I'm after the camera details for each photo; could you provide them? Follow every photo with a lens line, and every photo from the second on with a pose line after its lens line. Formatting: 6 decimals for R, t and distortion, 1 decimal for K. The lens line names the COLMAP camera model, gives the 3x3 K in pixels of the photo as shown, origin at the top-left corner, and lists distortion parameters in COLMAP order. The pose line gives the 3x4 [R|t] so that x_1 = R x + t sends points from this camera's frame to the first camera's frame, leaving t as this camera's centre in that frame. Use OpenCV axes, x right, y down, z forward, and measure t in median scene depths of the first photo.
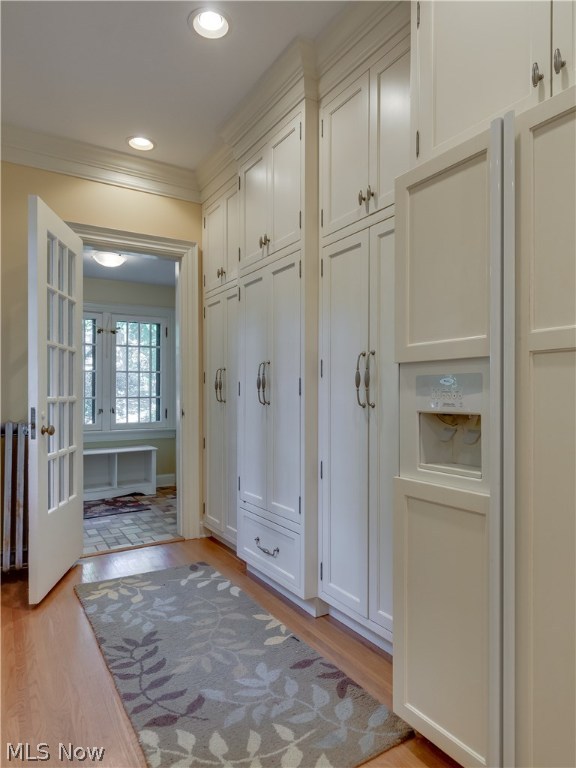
lens RADIAL K [[485.7, 0, 286.7], [0, 485.7, 391.3], [0, 0, 1]] dist [-0.011437, -0.001852]
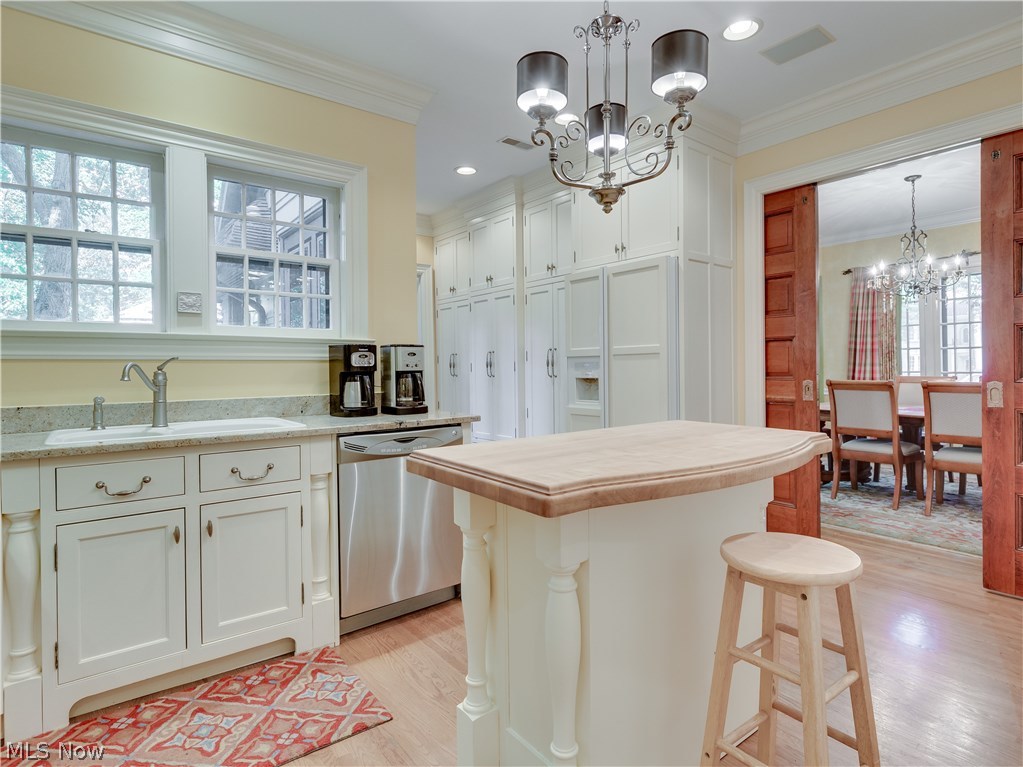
lens RADIAL K [[541.4, 0, 513.1], [0, 541.4, 377.6], [0, 0, 1]] dist [-0.001935, -0.000288]
pose [[0.994274, -0.018910, 0.105173, -0.190355], [0.016279, 0.999534, 0.025812, -0.019607], [-0.105612, -0.023952, 0.994119, -0.984419]]
